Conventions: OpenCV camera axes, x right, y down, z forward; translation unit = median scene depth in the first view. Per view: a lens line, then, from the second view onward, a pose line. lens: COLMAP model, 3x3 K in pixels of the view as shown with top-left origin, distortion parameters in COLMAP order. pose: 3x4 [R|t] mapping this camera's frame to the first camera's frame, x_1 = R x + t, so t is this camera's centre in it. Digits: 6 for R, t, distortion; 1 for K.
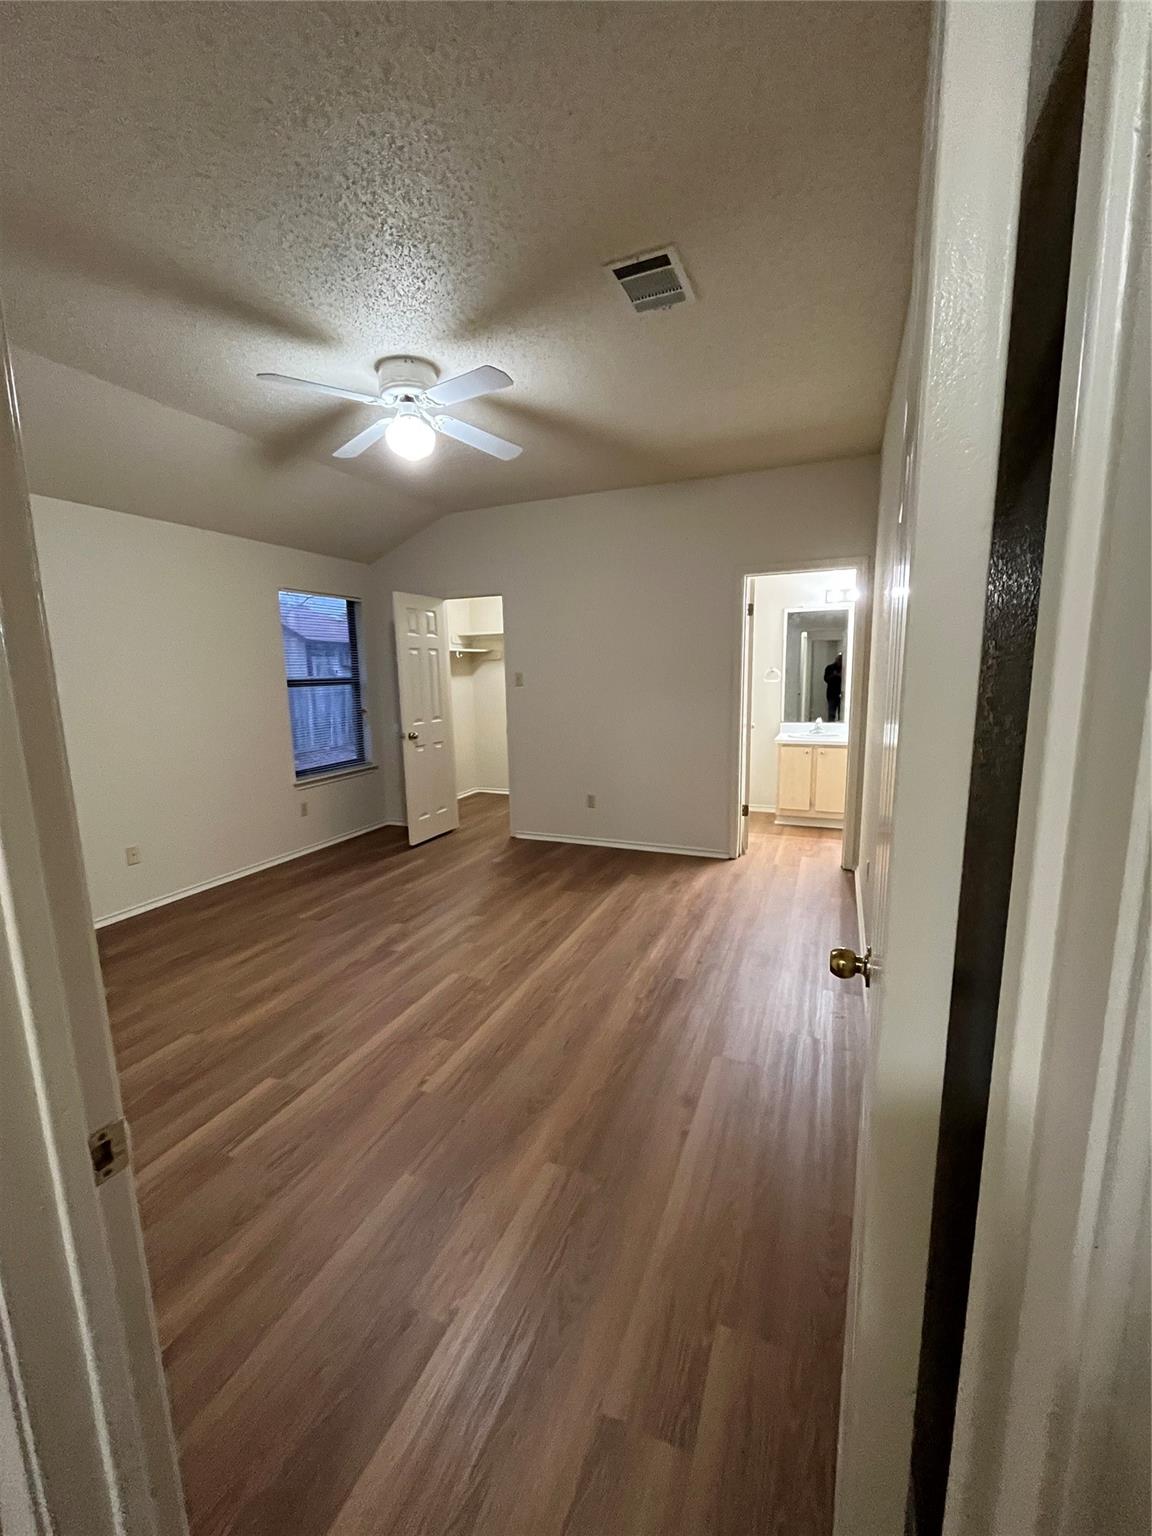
lens RADIAL K [[624.6, 0, 572.1], [0, 624.6, 770.5], [0, 0, 1]] dist [-0.001094, -0.000695]
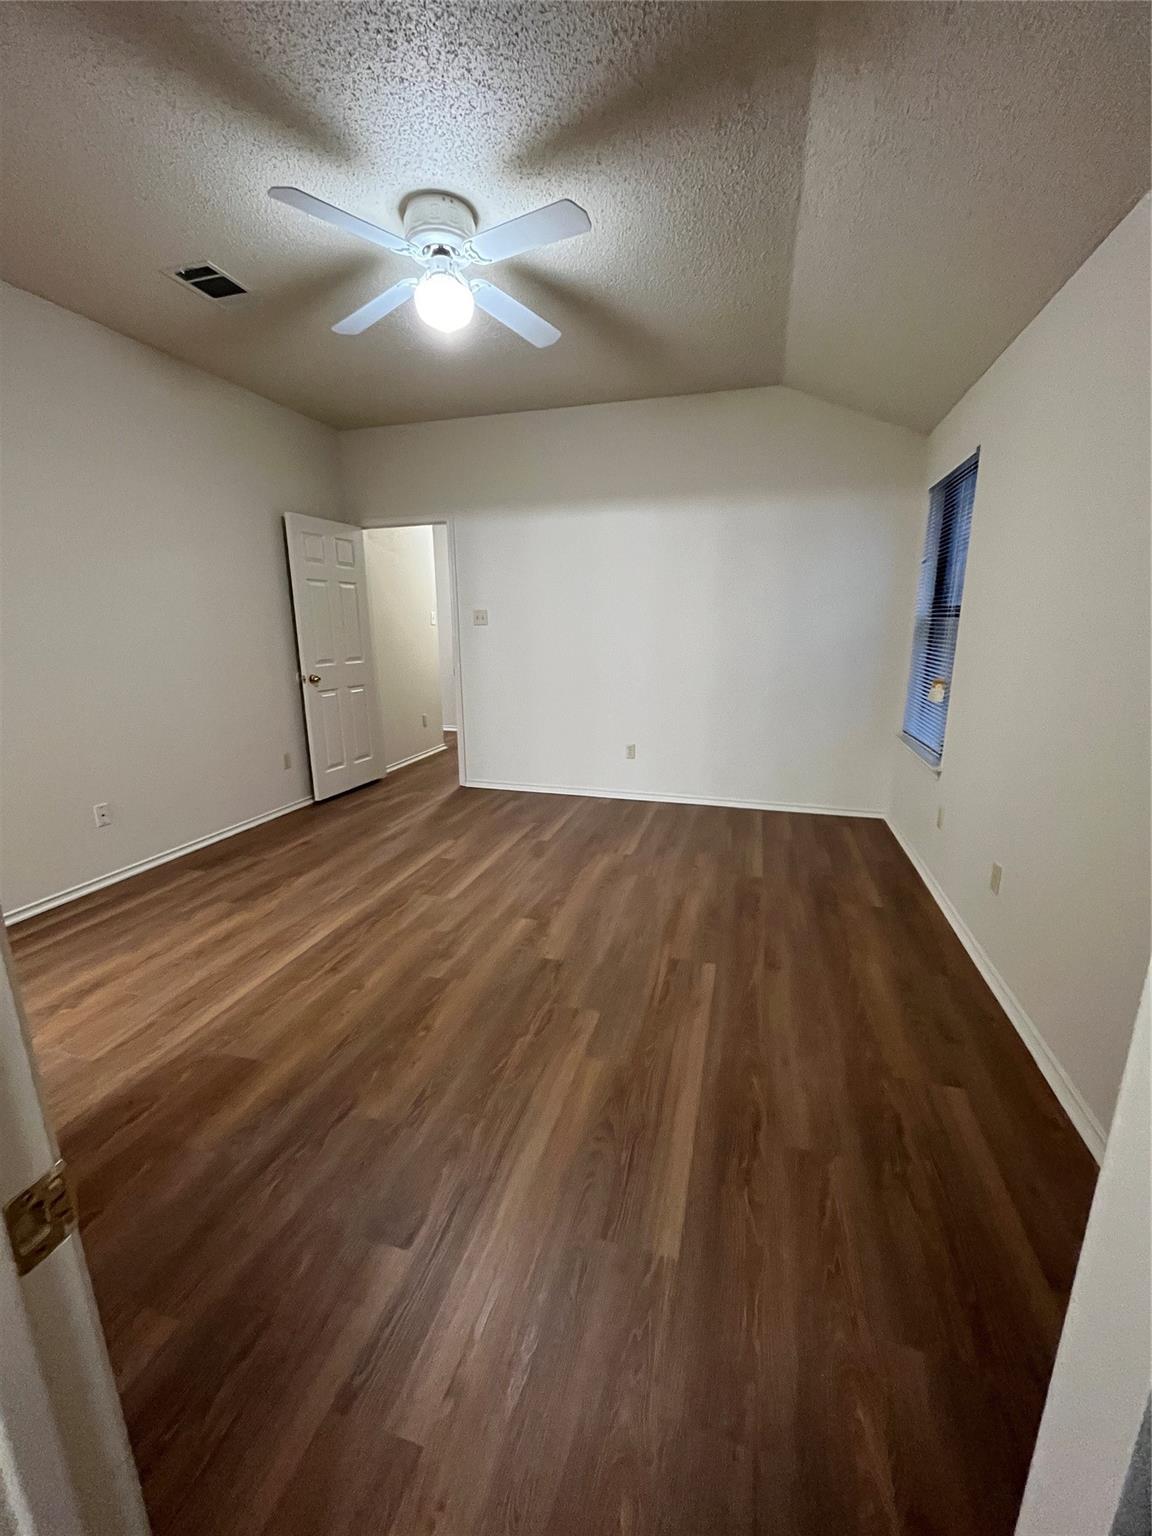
lens RADIAL K [[624.6, 0, 572.1], [0, 624.6, 770.5], [0, 0, 1]] dist [-0.001094, -0.000695]
pose [[-0.993443, 0.043185, -0.105855, -0.254099], [-0.001313, 0.921543, 0.388274, -0.234142], [0.114317, 0.385867, -0.915444, 1.671287]]
